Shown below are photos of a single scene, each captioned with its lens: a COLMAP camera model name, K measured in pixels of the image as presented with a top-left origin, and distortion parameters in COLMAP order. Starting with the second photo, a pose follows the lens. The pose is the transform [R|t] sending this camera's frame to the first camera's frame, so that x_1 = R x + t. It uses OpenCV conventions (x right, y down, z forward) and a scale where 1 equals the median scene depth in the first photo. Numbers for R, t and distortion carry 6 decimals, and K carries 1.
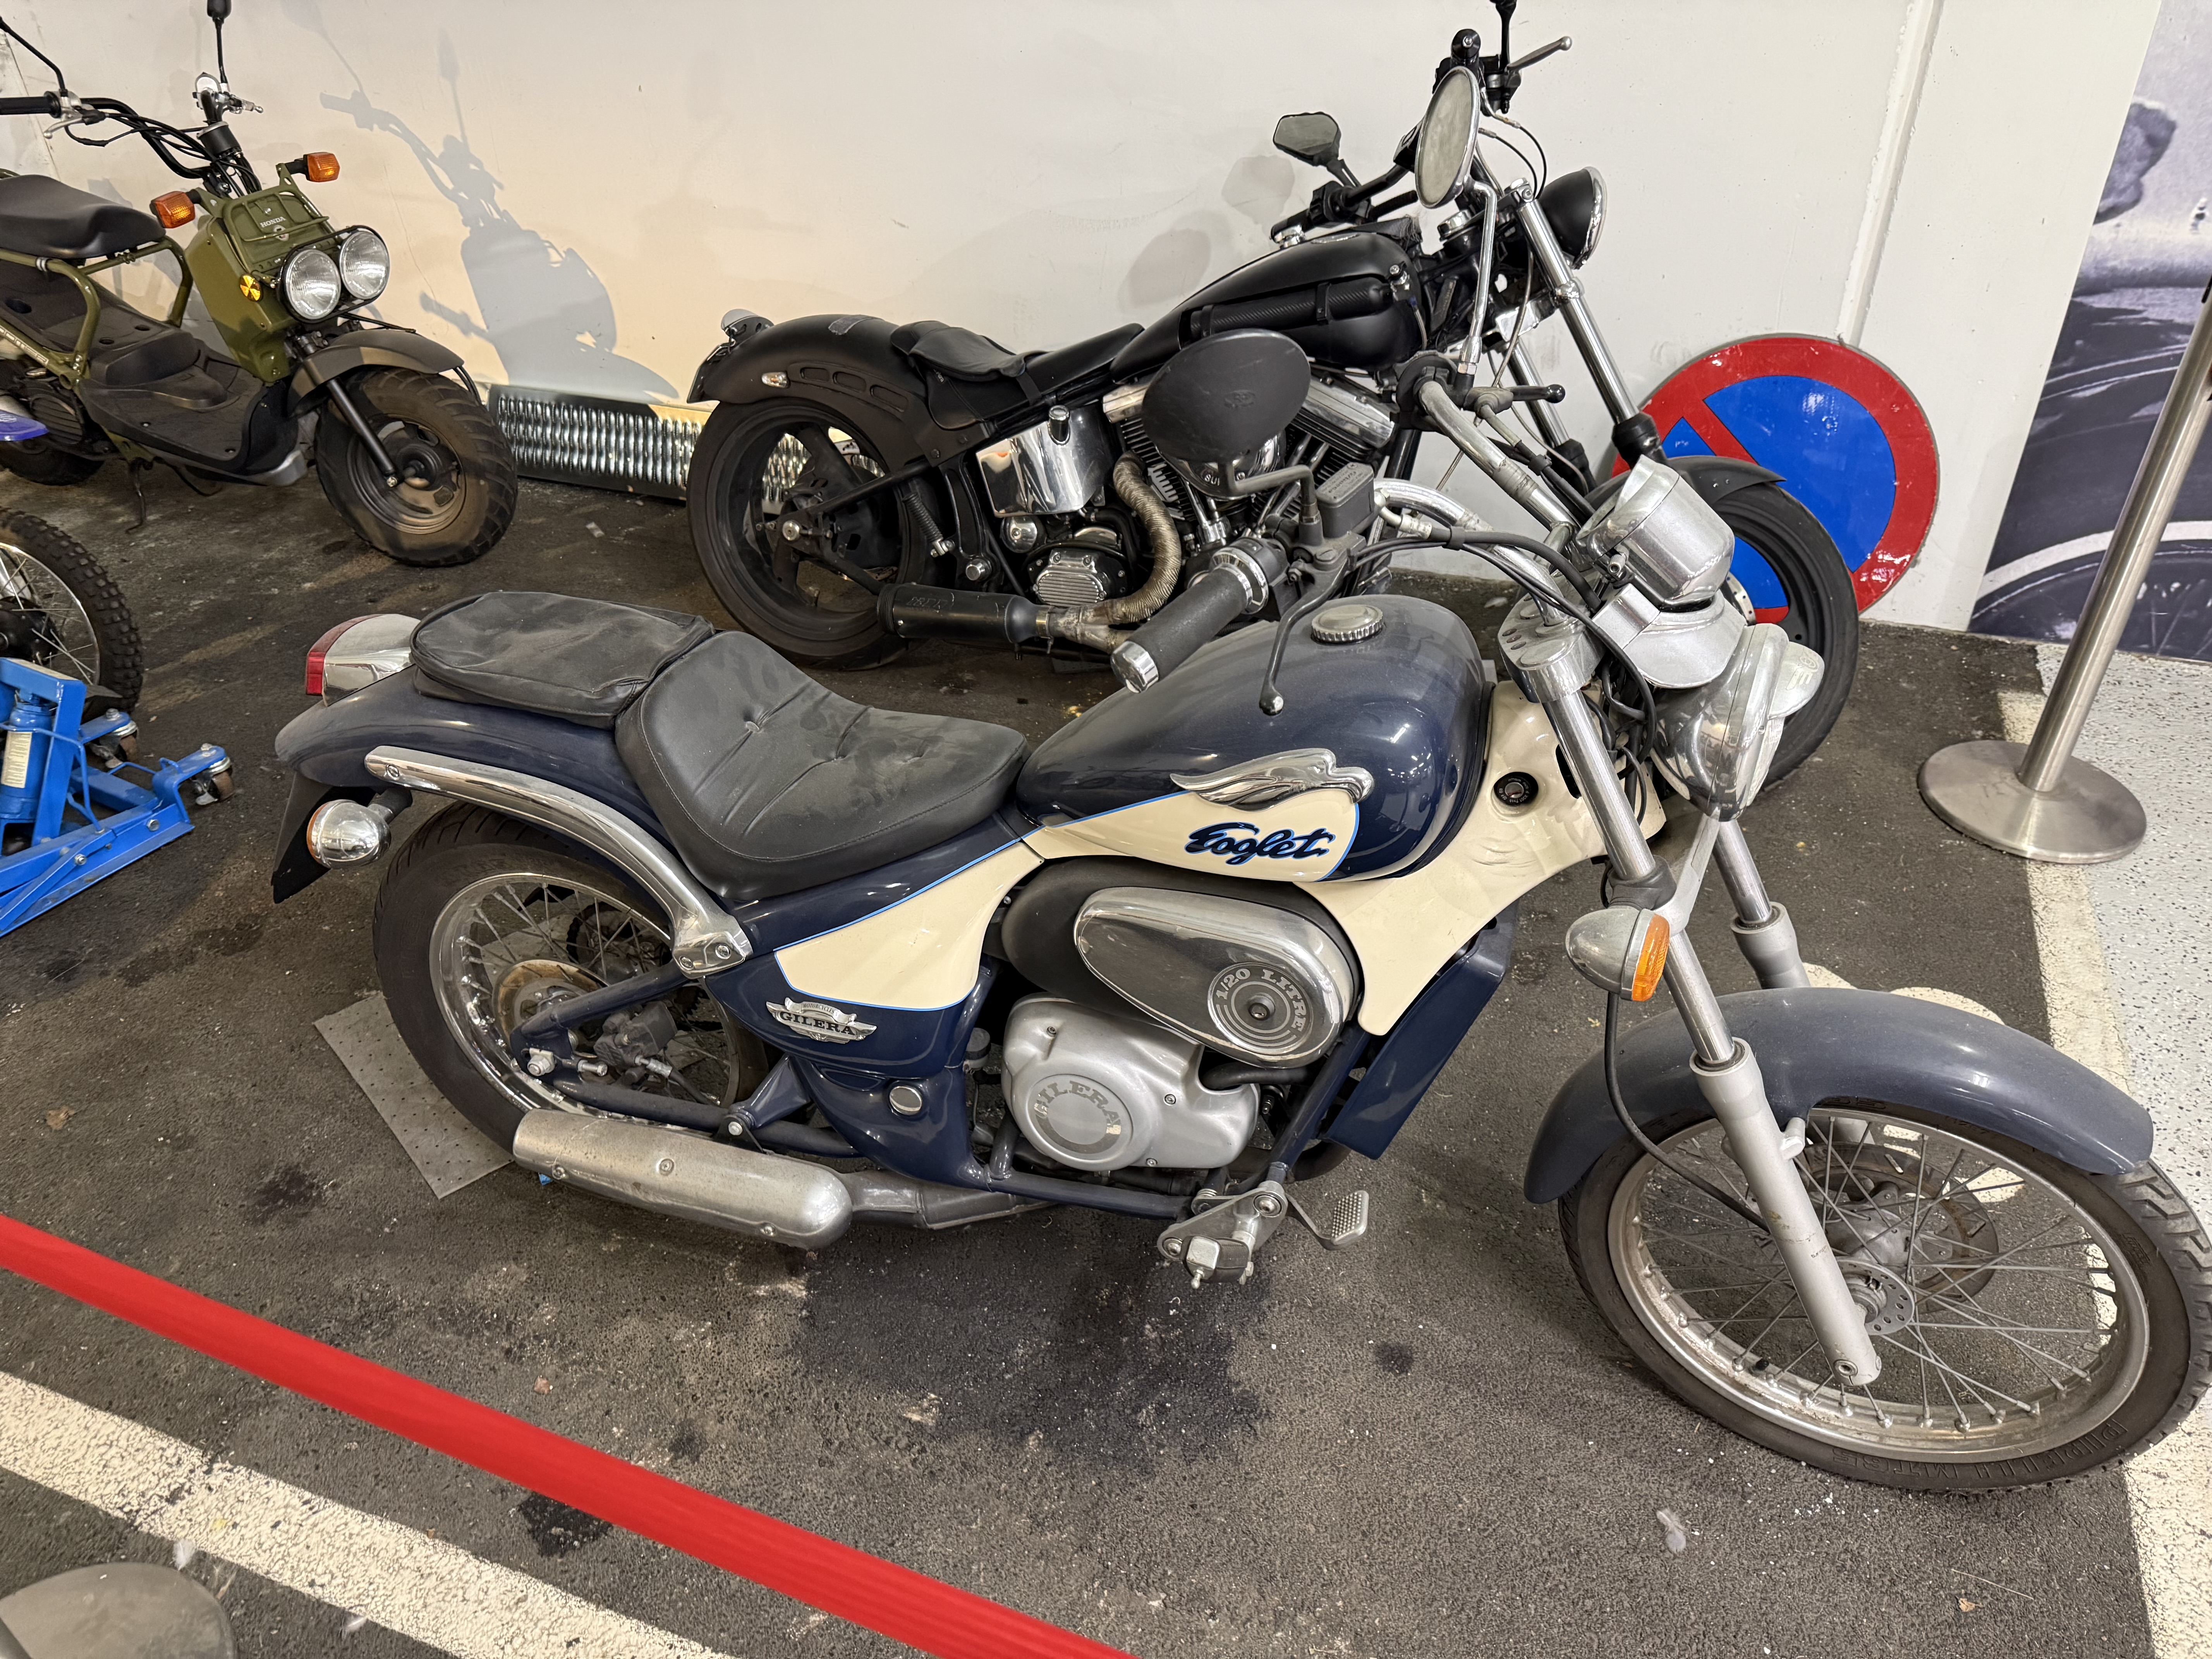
lens RADIAL K [[1547.6, 0, 1106.3], [0, 1547.6, 820.2], [0, 0, 1]] dist [0.028138, -0.041421]
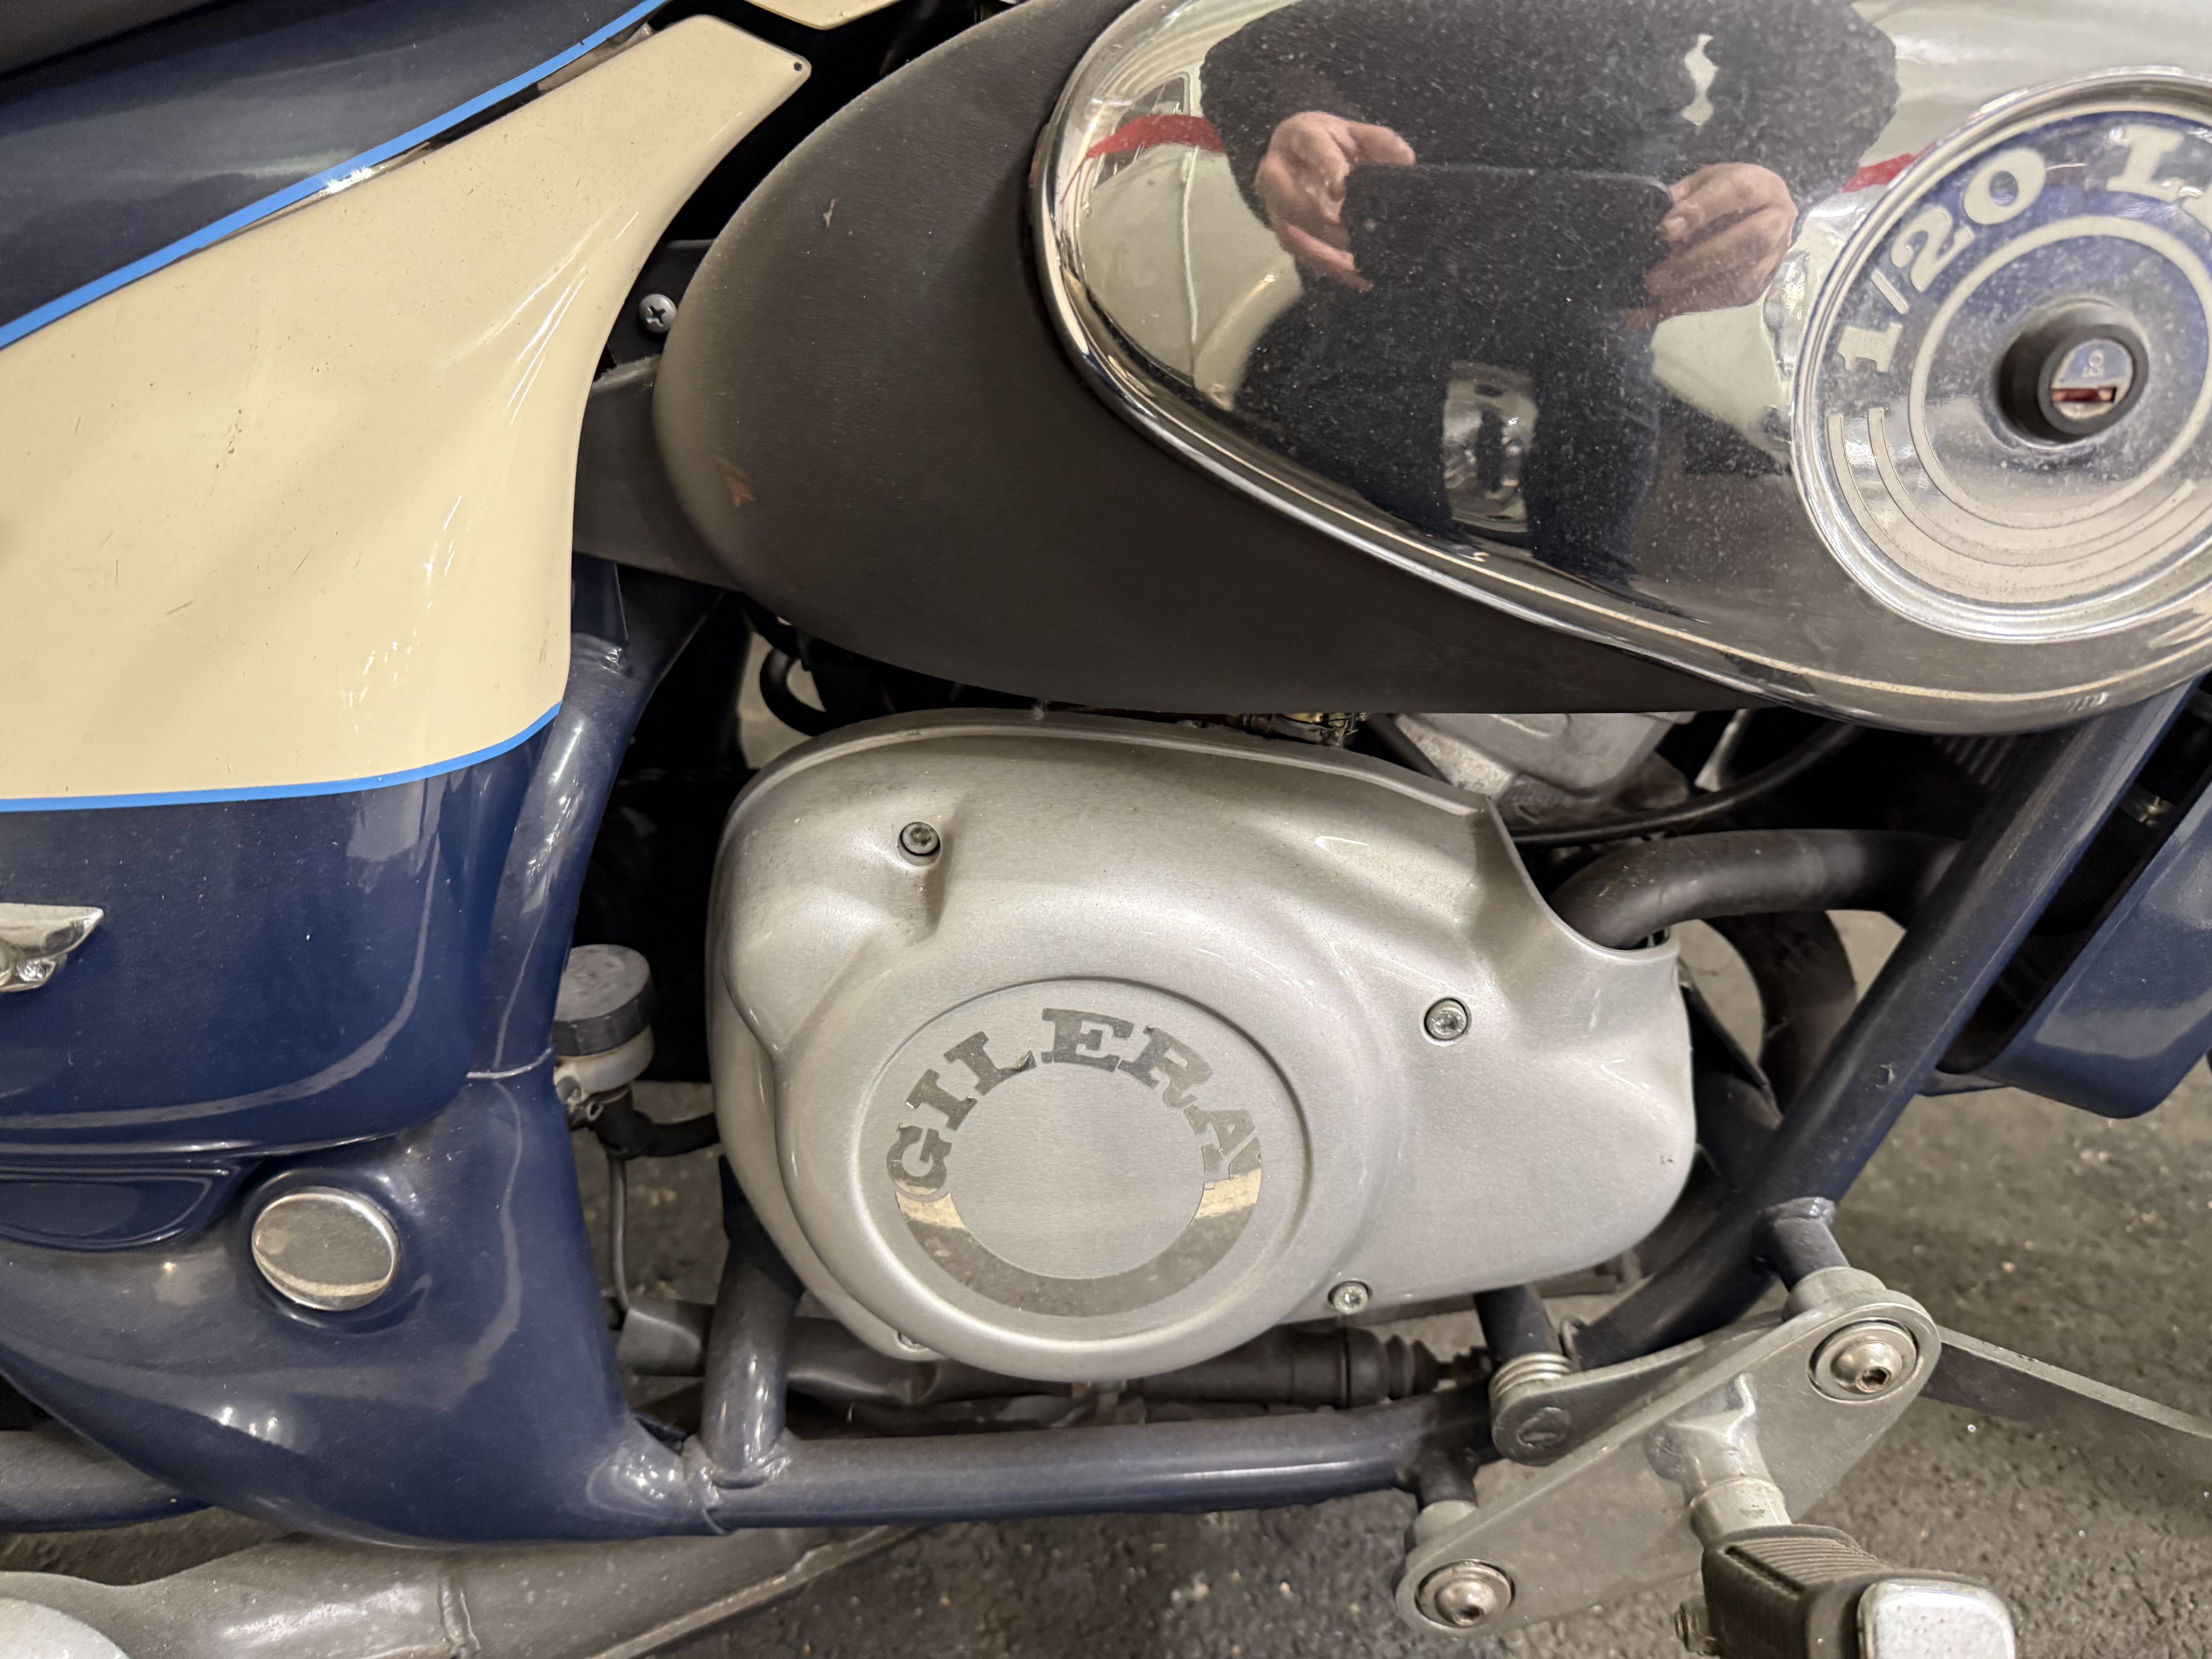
lens RADIAL K [[1600.9, 0, 1101.8], [0, 1600.9, 831.7], [0, 0, 1]] dist [-0.016812, -0.000920]
pose [[0.955540, -0.122334, 0.268287, -0.068404], [0.145922, 0.986835, -0.069742, 0.143218], [-0.256223, 0.105790, 0.960811, 0.683544]]
